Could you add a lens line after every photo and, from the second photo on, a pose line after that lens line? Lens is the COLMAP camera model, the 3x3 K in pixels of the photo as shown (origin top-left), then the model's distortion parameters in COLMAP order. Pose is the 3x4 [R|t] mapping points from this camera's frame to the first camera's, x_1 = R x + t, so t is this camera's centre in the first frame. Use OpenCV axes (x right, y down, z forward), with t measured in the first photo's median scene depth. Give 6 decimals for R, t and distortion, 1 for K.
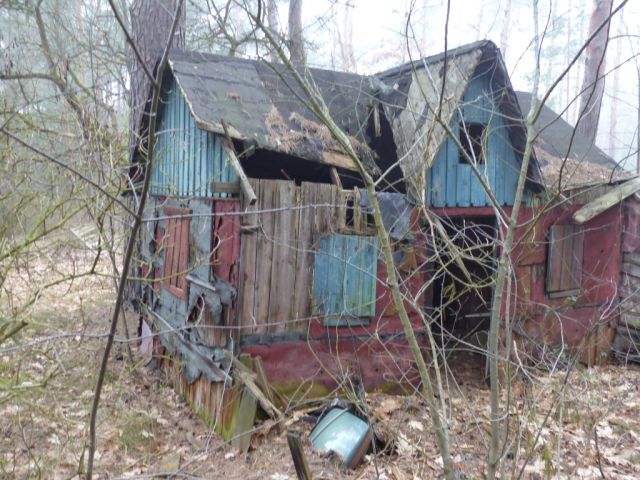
lens RADIAL K [[619.8, 0, 320.0], [0, 619.8, 240.0], [0, 0, 1]] dist [-0.007954, -0.006864]
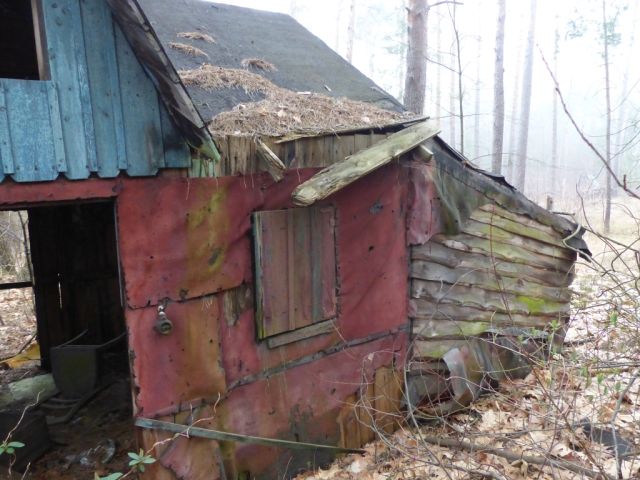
lens RADIAL K [[478.9, 0, 320.0], [0, 478.9, 240.0], [0, 0, 1]] dist [-0.009376, -0.005669]
pose [[0.986965, -0.075149, 0.142314, 0.347352], [0.068462, 0.996333, 0.051320, -0.015966], [-0.145649, -0.040908, 0.988490, 0.566630]]
